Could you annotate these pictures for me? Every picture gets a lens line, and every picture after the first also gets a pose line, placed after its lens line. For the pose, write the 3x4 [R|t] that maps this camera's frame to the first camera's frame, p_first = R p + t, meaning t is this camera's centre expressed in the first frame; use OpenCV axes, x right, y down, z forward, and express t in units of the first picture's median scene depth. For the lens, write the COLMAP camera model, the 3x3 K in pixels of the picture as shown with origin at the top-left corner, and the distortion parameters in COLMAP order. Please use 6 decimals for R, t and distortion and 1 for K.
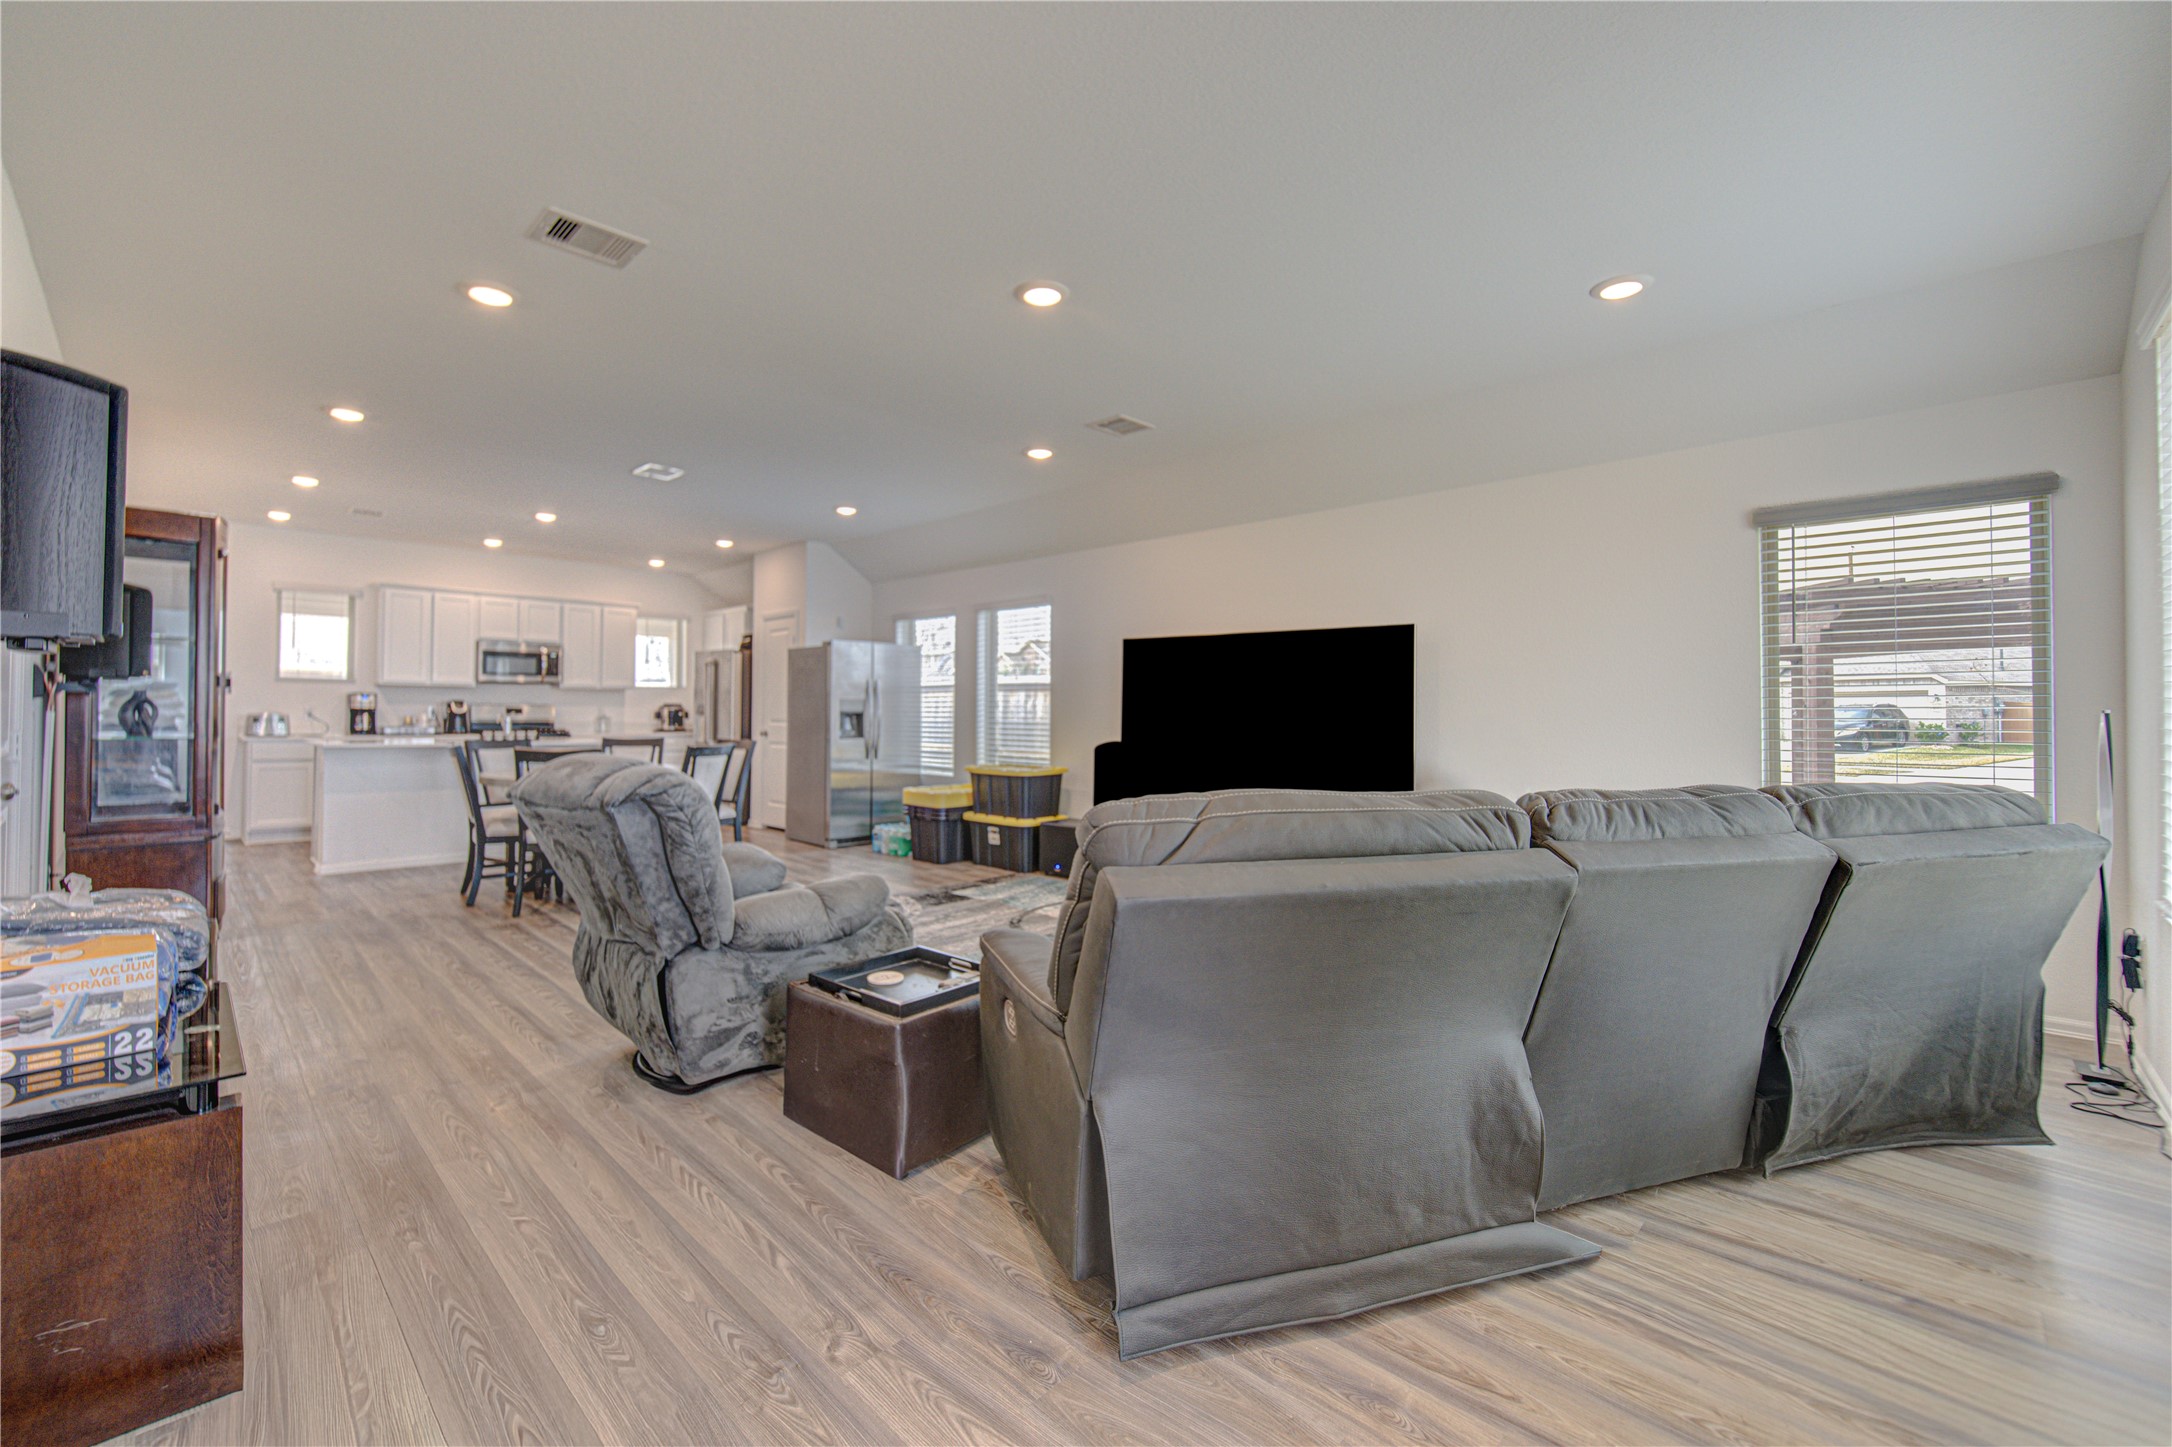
lens RADIAL K [[873.4, 0, 1065.1], [0, 873.4, 700.8], [0, 0, 1]] dist [-0.015102, -0.000039]
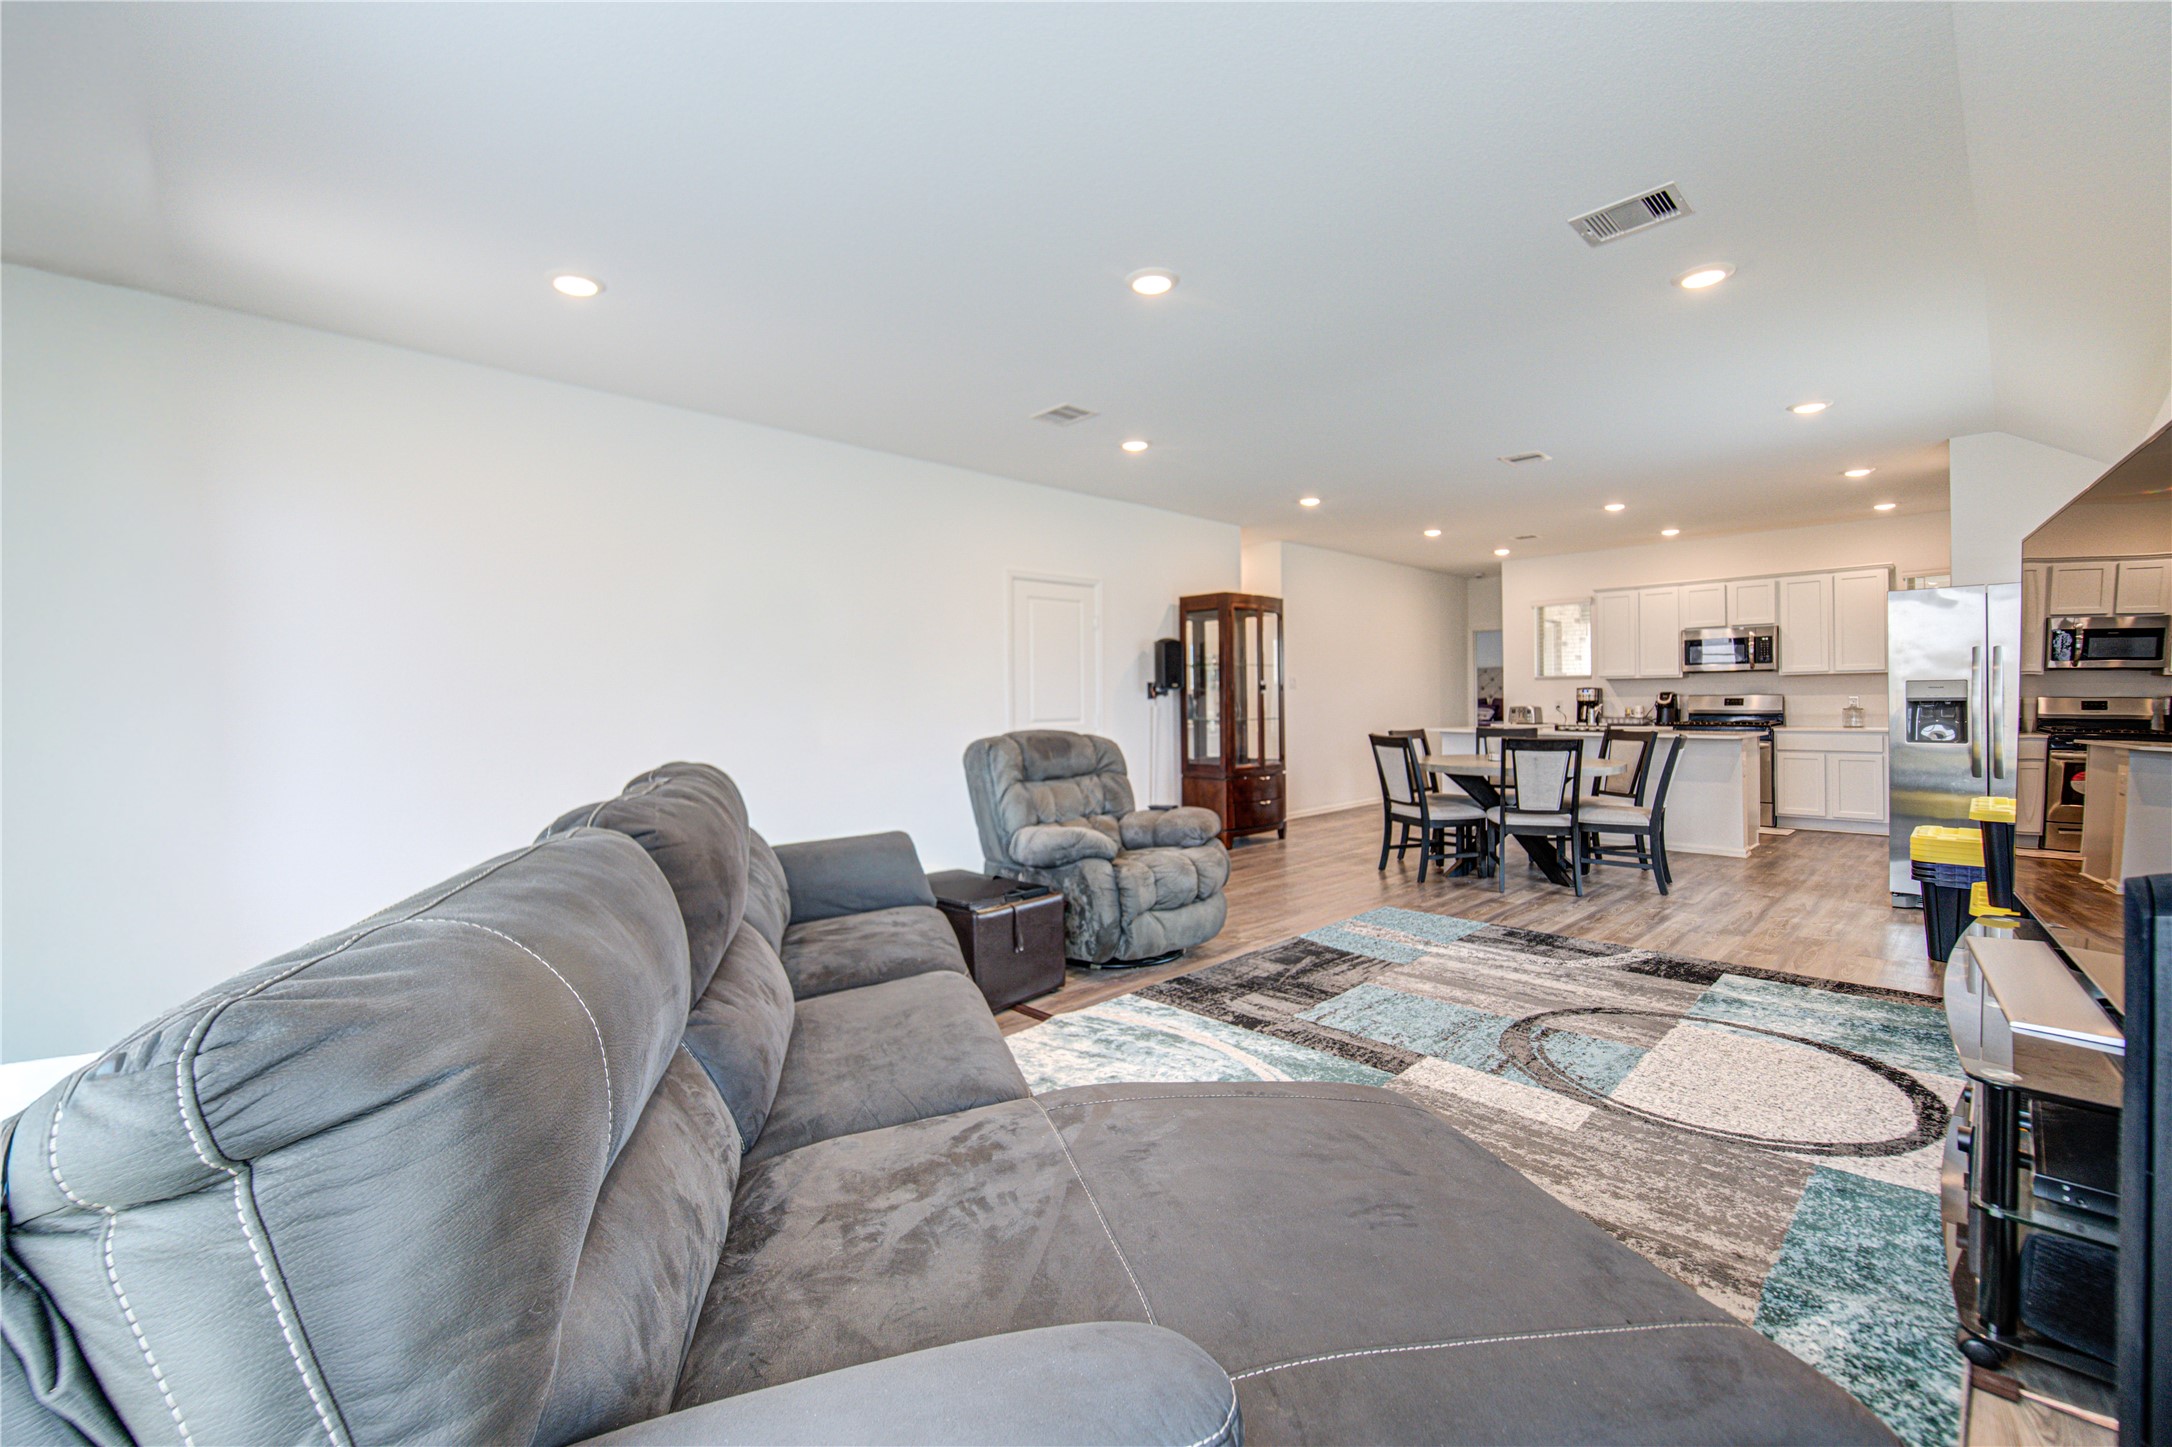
lens RADIAL K [[887.7, 0, 1087.4], [0, 887.7, 705.5], [0, 0, 1]] dist [-0.009267, -0.000298]
pose [[-0.017754, -0.004924, -0.999830, 0.367923], [0.021257, 0.999760, -0.005301, 0.006798], [0.999616, -0.021347, -0.017645, 0.358360]]
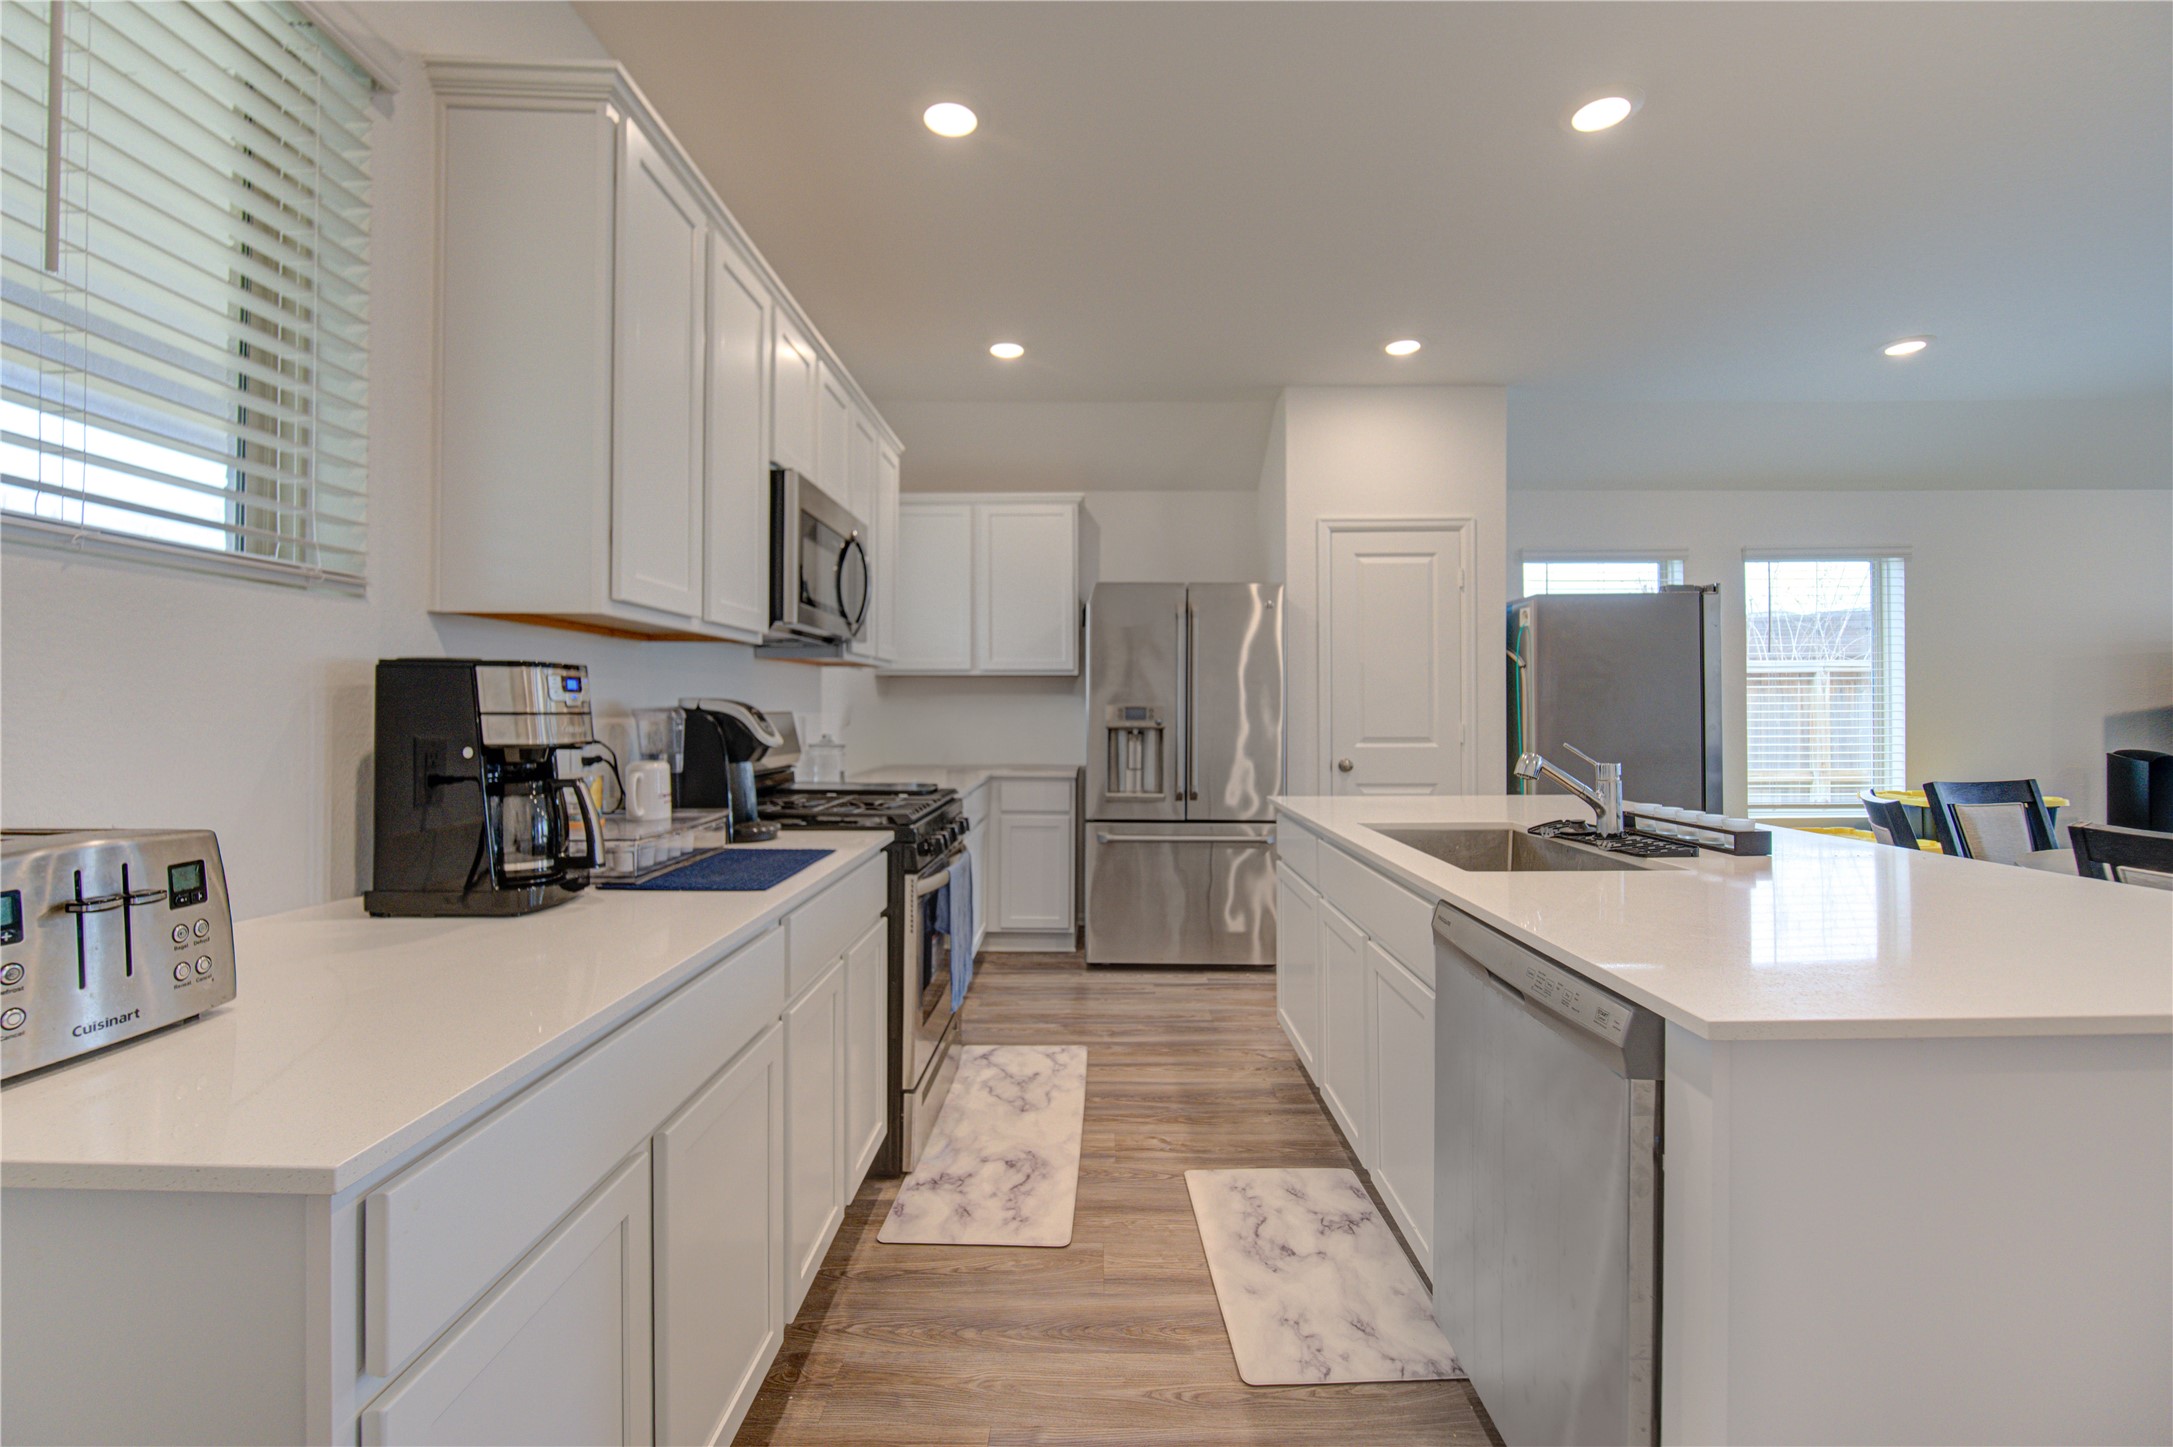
lens RADIAL K [[905.6, 0, 1082.9], [0, 905.6, 704.5], [0, 0, 1]] dist [-0.010296, -0.000547]
pose [[0.713698, -0.008702, 0.700399, -0.855598], [-0.002371, 0.999887, 0.014839, -0.002867], [-0.700449, -0.012251, 0.713597, 0.787565]]
